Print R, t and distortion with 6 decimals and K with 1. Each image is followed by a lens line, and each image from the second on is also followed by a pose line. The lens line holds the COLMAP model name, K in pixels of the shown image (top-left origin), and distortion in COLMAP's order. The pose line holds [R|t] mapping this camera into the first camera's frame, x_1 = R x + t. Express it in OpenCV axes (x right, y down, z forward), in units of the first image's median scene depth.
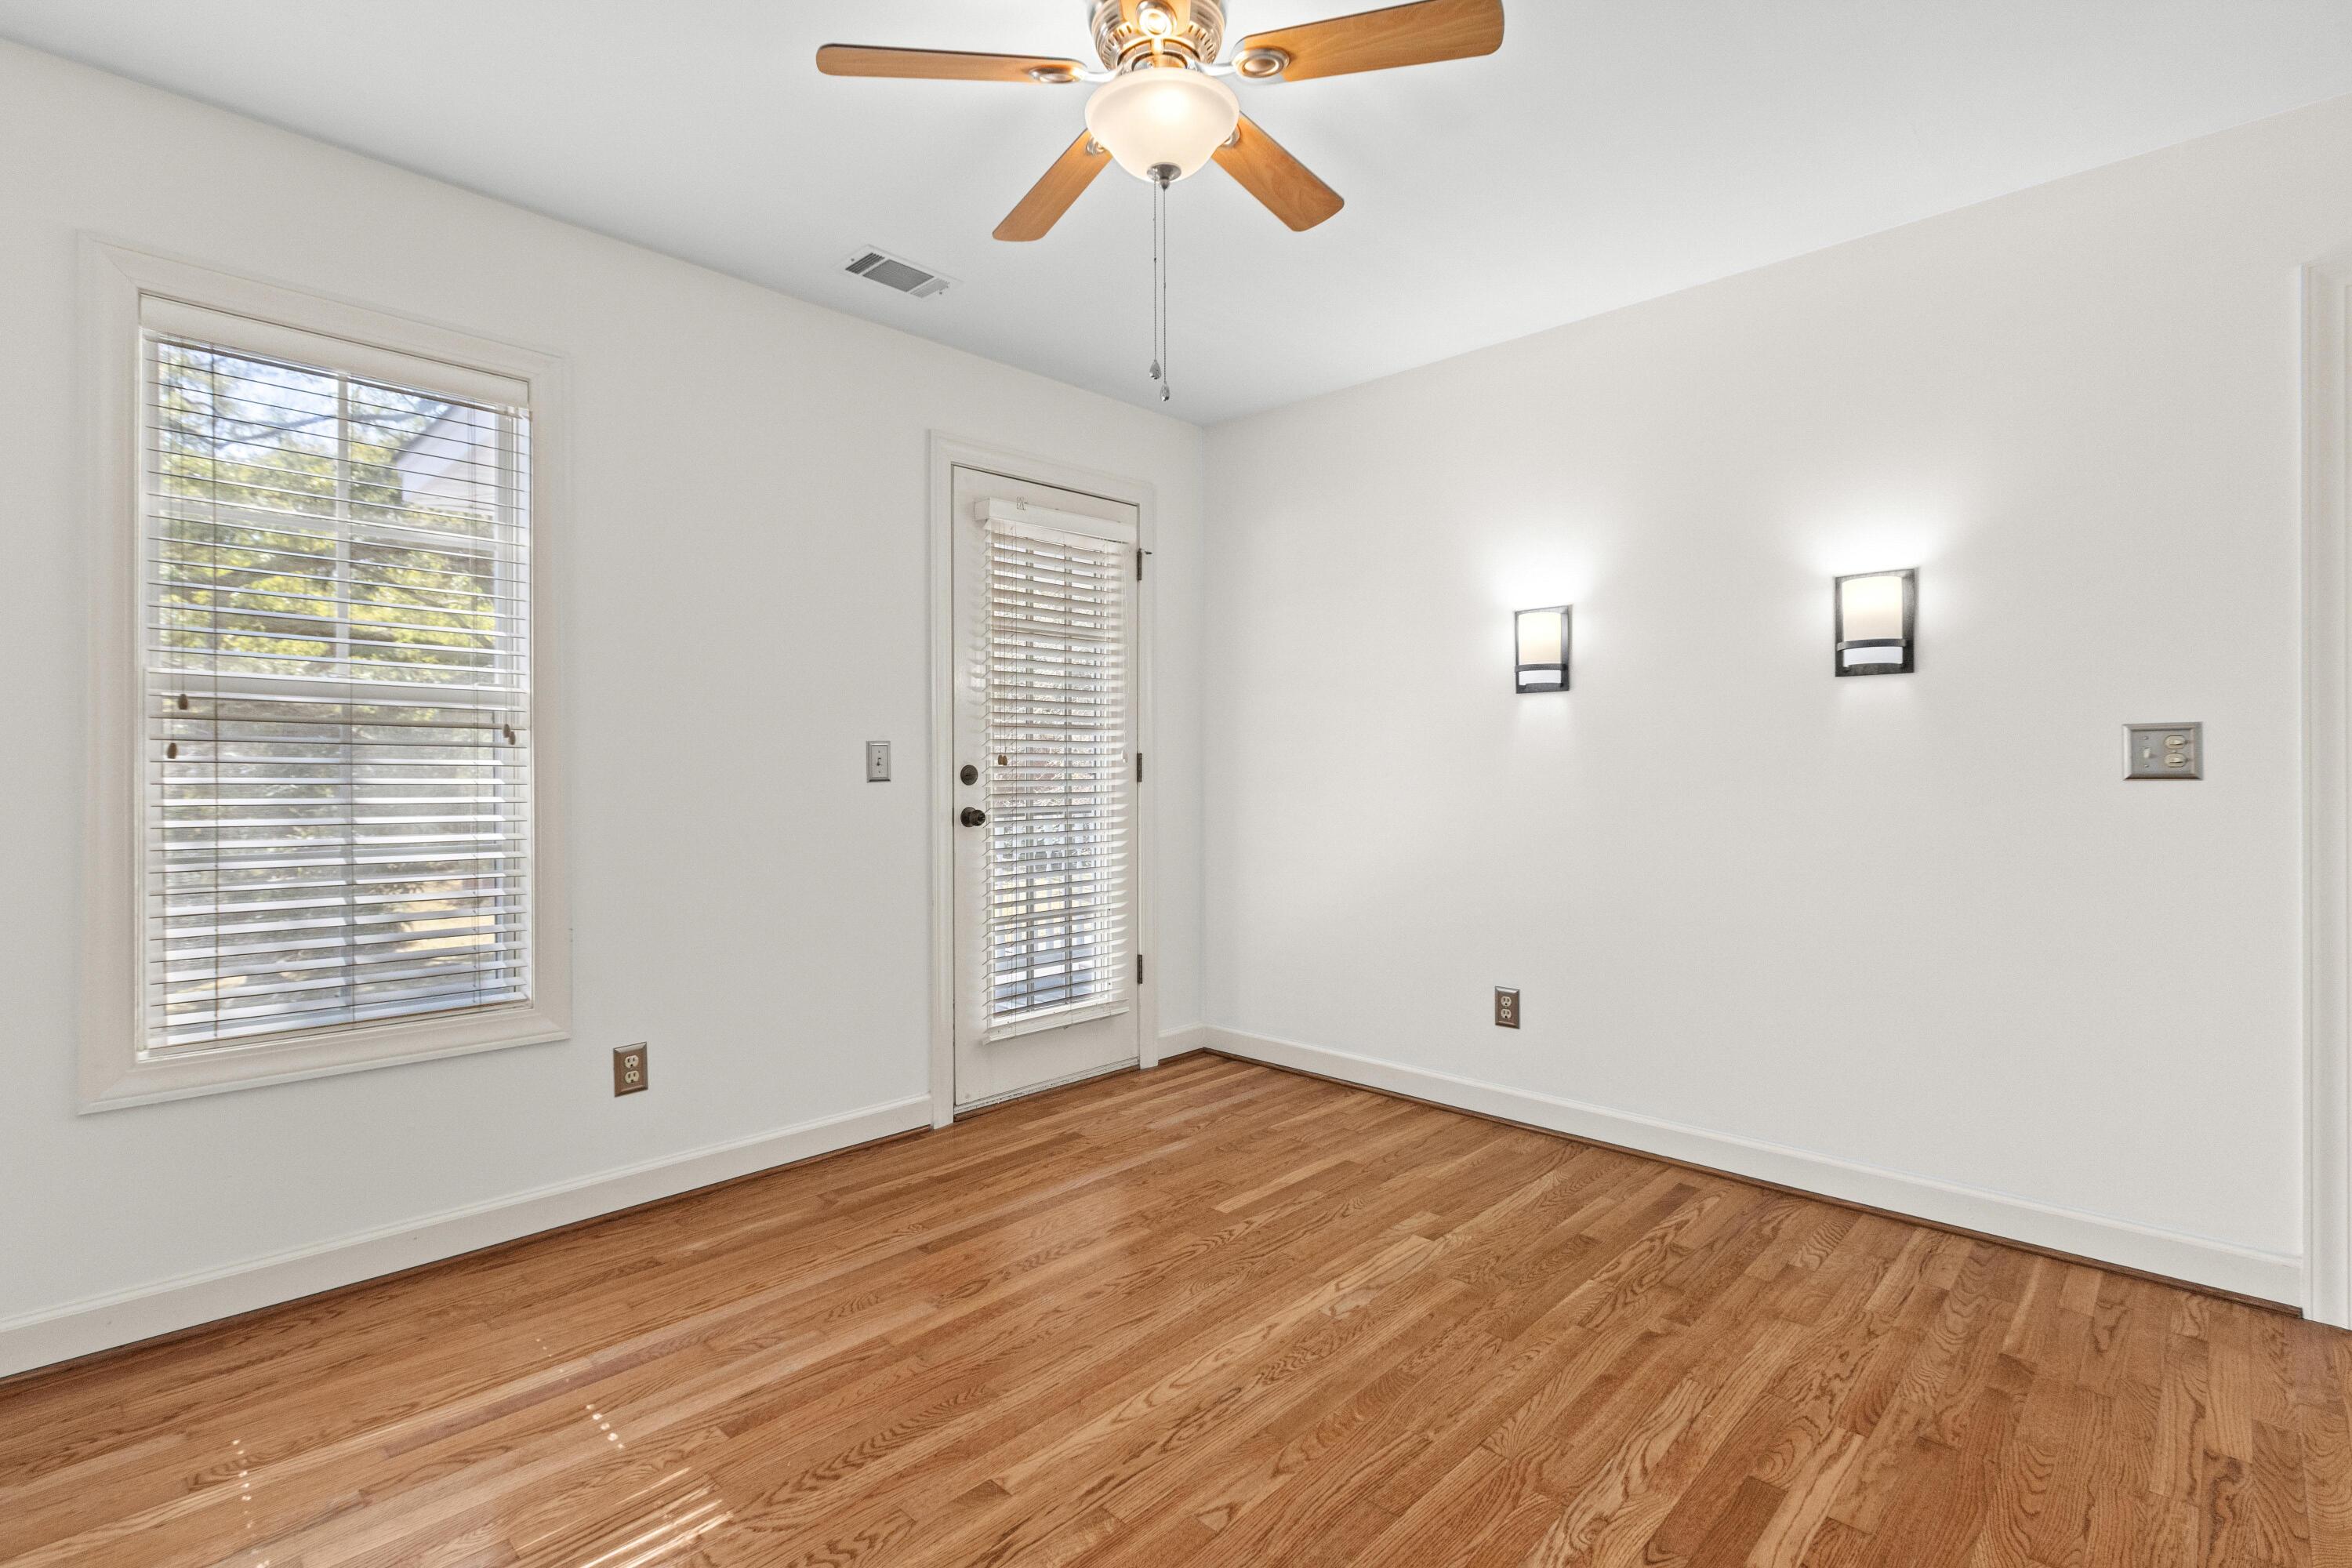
lens RADIAL K [[1102.4, 0, 1176.8], [0, 1102.4, 767.2], [0, 0, 1]] dist [-0.001242, -0.000337]
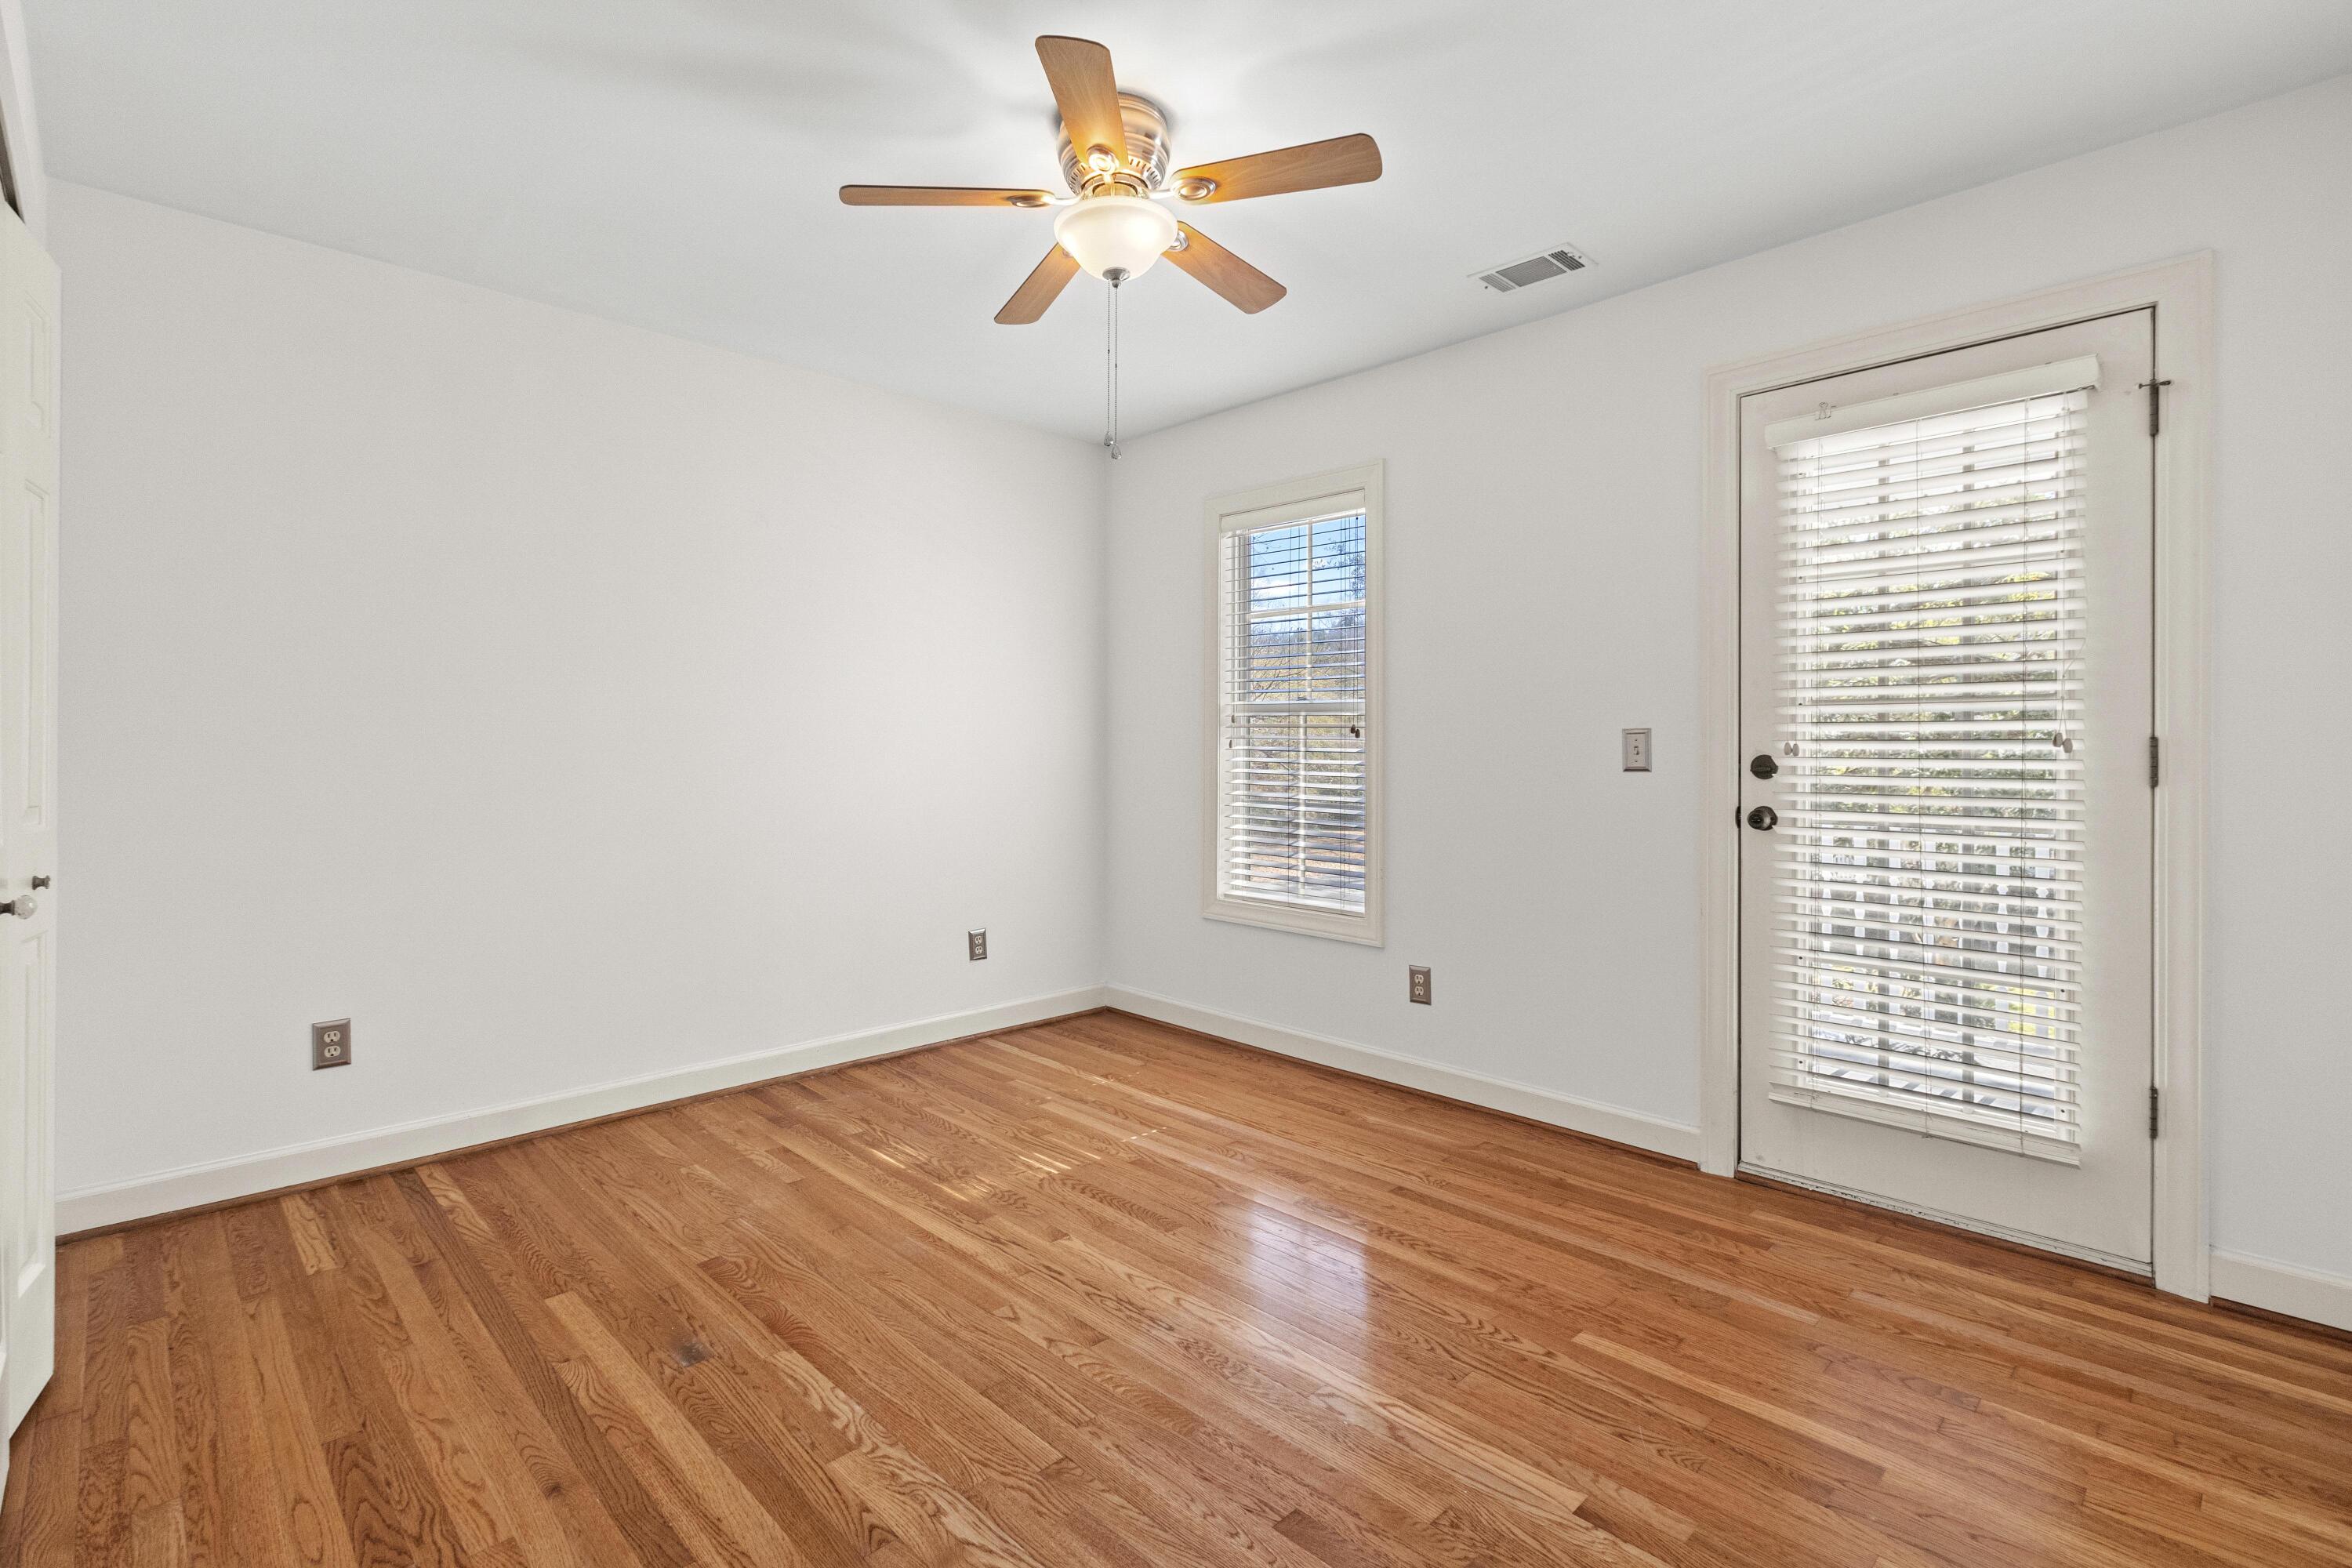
lens RADIAL K [[1135.5, 0, 1184.4], [0, 1135.5, 753.4], [0, 0, 1]] dist [0.000472, -0.000677]
pose [[-0.044571, 0.007086, -0.998981, 0.837187], [-0.002939, 0.999970, 0.007225, -0.009569], [0.999002, 0.003258, -0.044549, 0.756974]]
